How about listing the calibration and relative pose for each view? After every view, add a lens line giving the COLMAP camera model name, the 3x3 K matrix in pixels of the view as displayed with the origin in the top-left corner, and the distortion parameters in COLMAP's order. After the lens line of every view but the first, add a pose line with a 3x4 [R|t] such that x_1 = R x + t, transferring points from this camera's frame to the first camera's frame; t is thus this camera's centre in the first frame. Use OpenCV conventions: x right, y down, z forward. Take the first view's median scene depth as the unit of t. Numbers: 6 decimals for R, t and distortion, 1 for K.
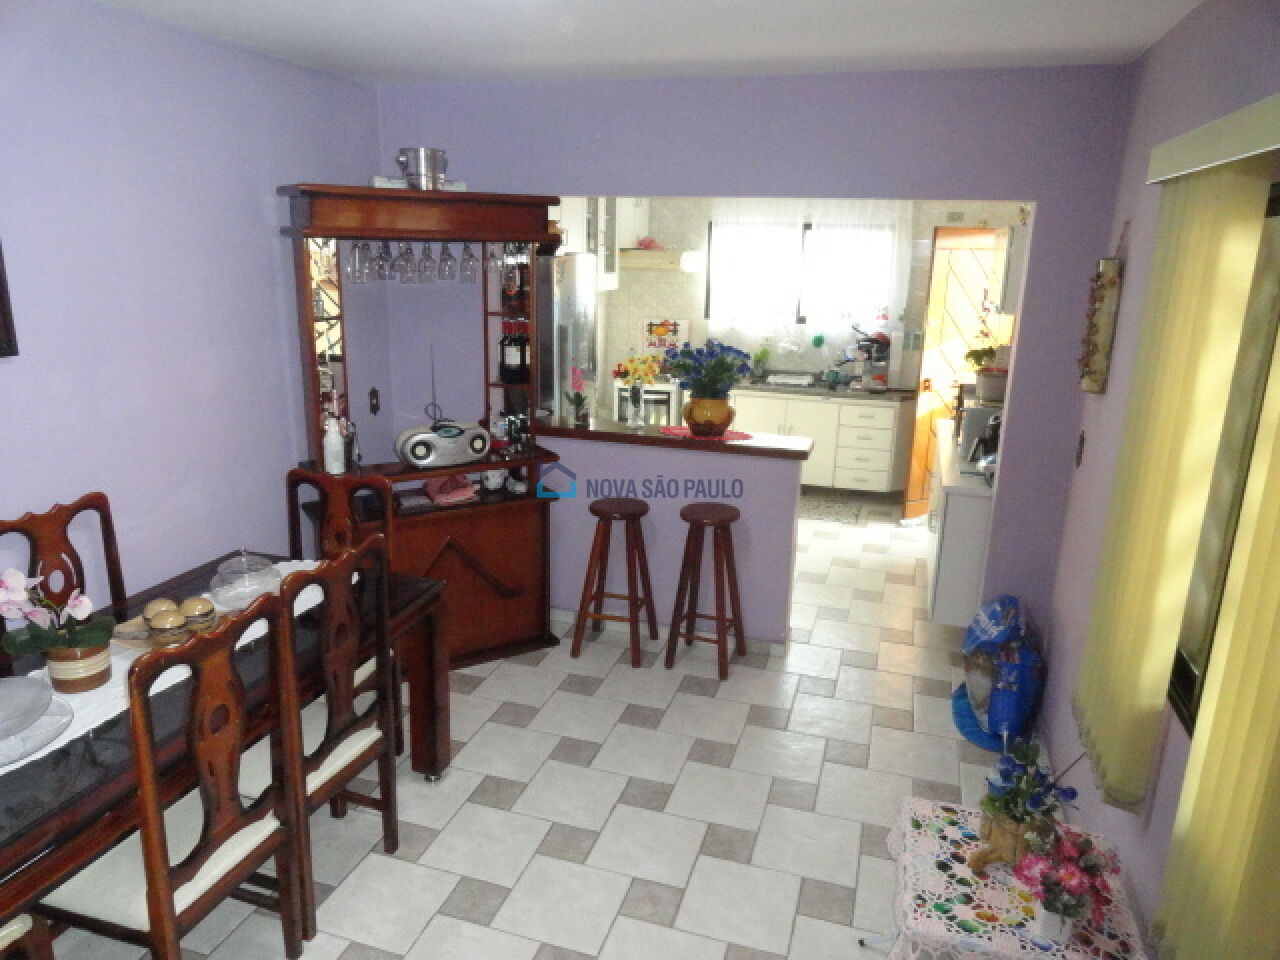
lens RADIAL K [[881.7, 0, 642.6], [0, 881.7, 480.2], [0, 0, 1]] dist [-0.001534, 0.001460]
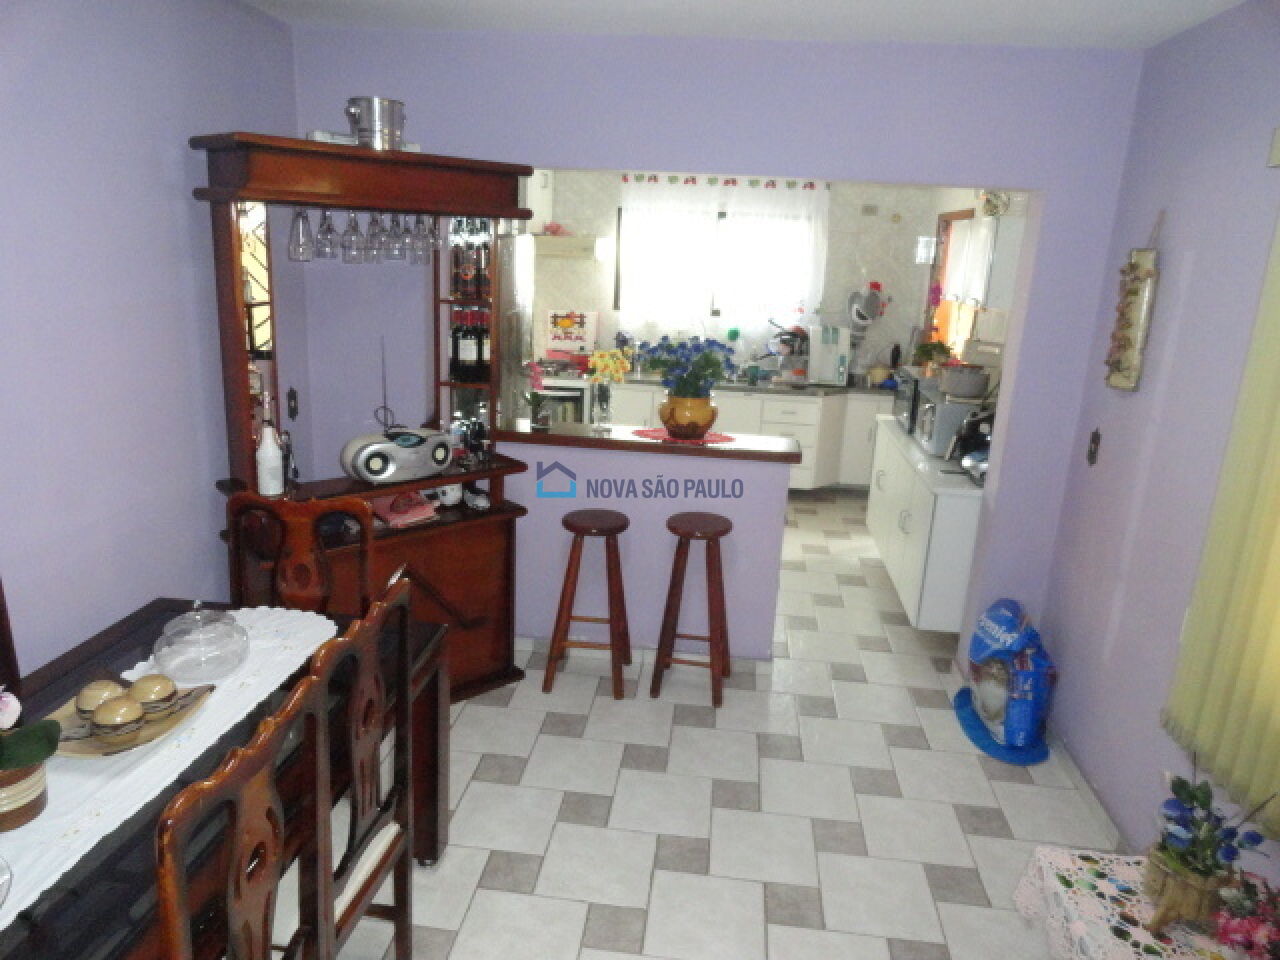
lens RADIAL K [[881.7, 0, 644.9], [0, 881.7, 480.7], [0, 0, 1]] dist [-0.001534, 0.001460]
pose [[0.981523, -0.026961, 0.189436, -0.158454], [0.025461, 0.999622, 0.010347, -0.019352], [-0.189644, -0.005332, 0.981838, 0.129723]]
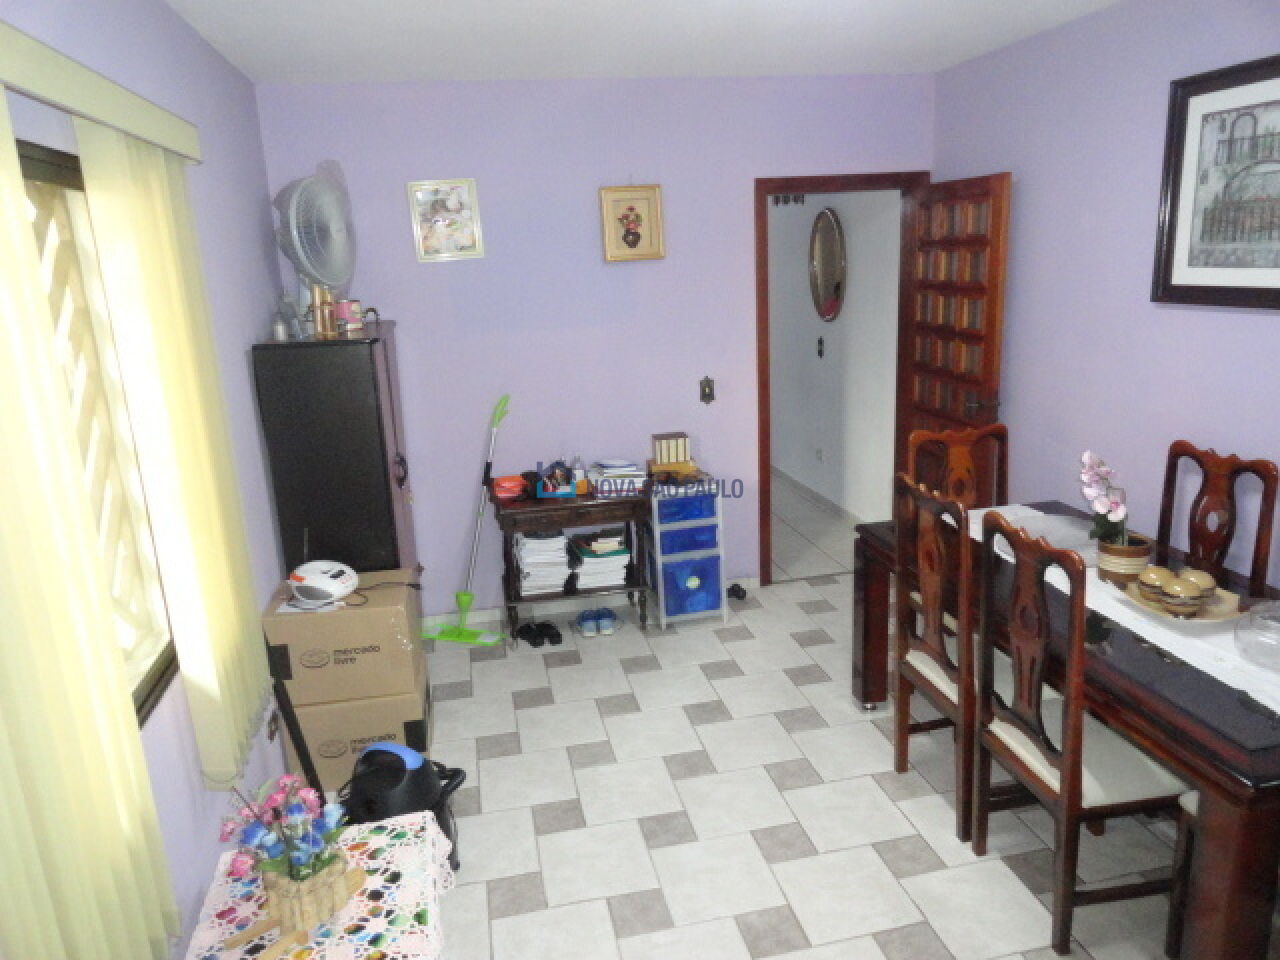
lens RADIAL K [[881.7, 0, 637.5], [0, 881.7, 478.8], [0, 0, 1]] dist [-0.001534, 0.001460]
pose [[-0.879609, 0.122678, -0.459606, 0.277546], [-0.115357, 0.882325, 0.456284, -0.213972], [0.461498, 0.454371, -0.761949, 0.923636]]
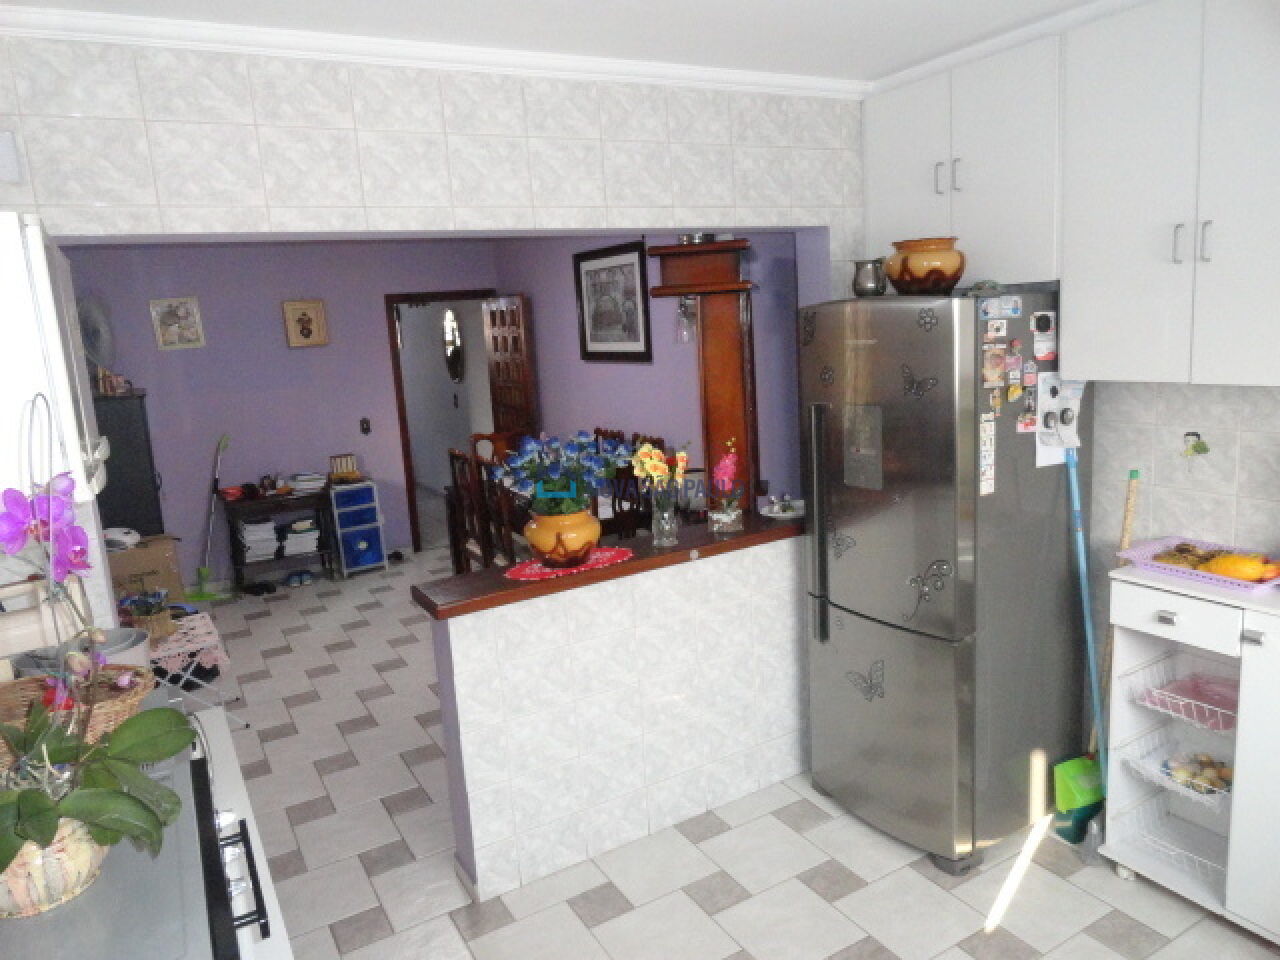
lens RADIAL K [[881.7, 0, 637.6], [0, 881.7, 480.6], [0, 0, 1]] dist [-0.001534, 0.001460]
pose [[-0.689514, 0.138399, -0.710926, 0.576299], [-0.159281, 0.928567, 0.335251, -0.396090], [0.706541, 0.344397, -0.618216, 1.601197]]
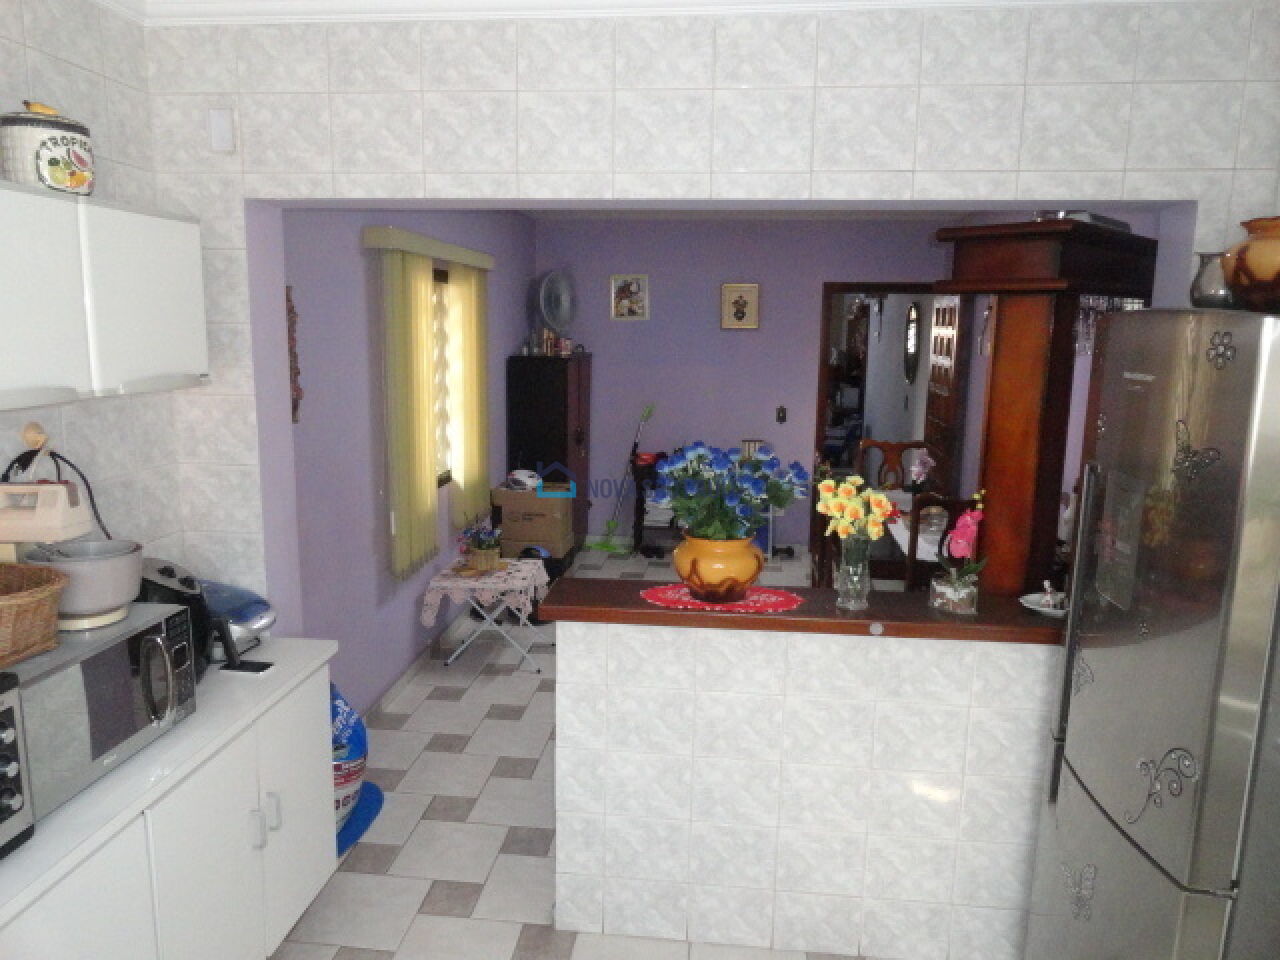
lens RADIAL K [[881.7, 0, 636.8], [0, 881.7, 478.7], [0, 0, 1]] dist [-0.001534, 0.001460]
pose [[-0.982857, -0.025016, -0.182662, 0.260427], [-0.101402, 0.900788, 0.422254, -0.409160], [0.153977, 0.433538, -0.887883, 1.638736]]
